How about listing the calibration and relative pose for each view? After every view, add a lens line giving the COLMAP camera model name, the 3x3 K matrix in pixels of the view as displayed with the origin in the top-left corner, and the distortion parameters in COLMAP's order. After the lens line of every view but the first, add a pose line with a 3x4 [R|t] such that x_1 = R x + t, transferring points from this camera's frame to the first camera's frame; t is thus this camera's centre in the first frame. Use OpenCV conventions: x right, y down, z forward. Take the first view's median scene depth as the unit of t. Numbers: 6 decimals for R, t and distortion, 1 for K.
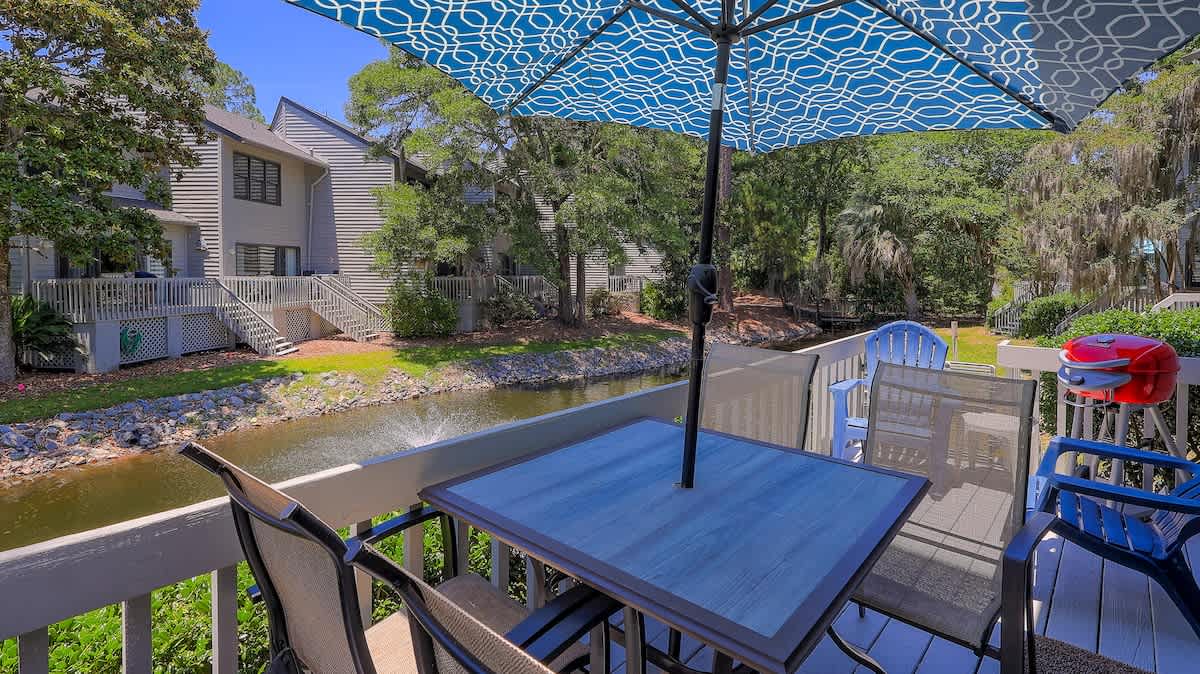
lens RADIAL K [[455.5, 0, 651.6], [0, 455.5, 275.4], [0, 0, 1]] dist [0.001759, 0.000316]
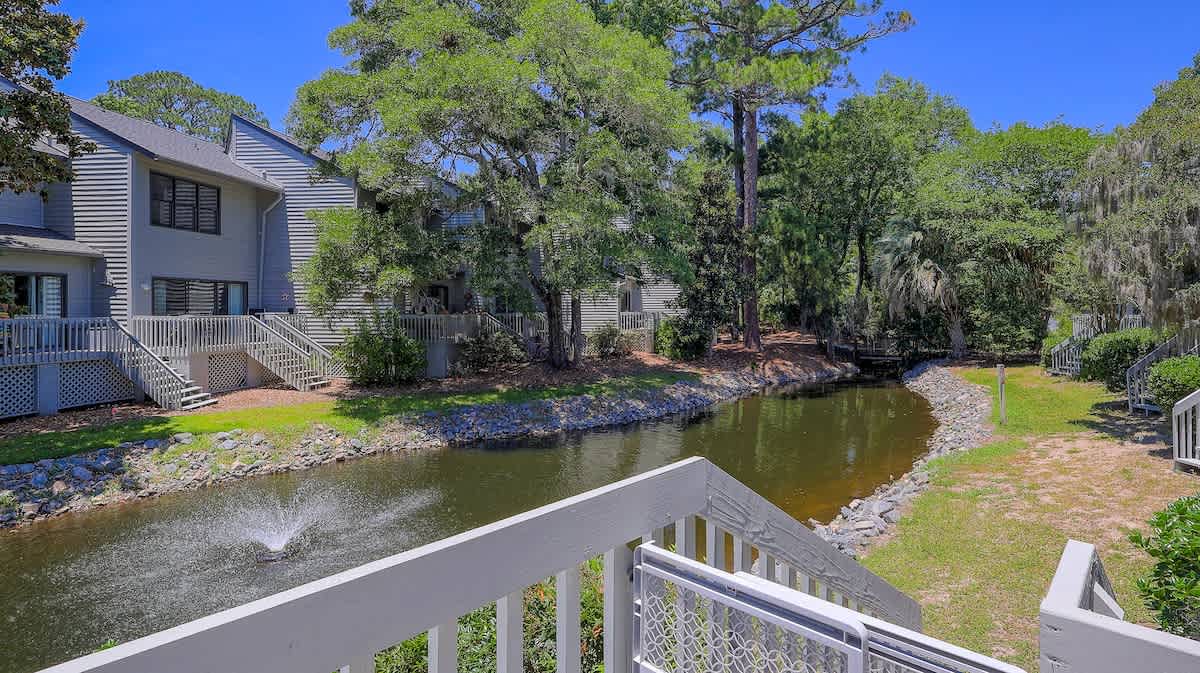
lens RADIAL K [[486.4, 0, 668.5], [0, 486.4, 303.9], [0, 0, 1]] dist [-0.002002, 0.000274]
pose [[0.999736, -0.008119, -0.021493, 0.065107], [0.007784, 0.999848, -0.015606, 0.000941], [0.021617, 0.015435, 0.999647, 0.085078]]
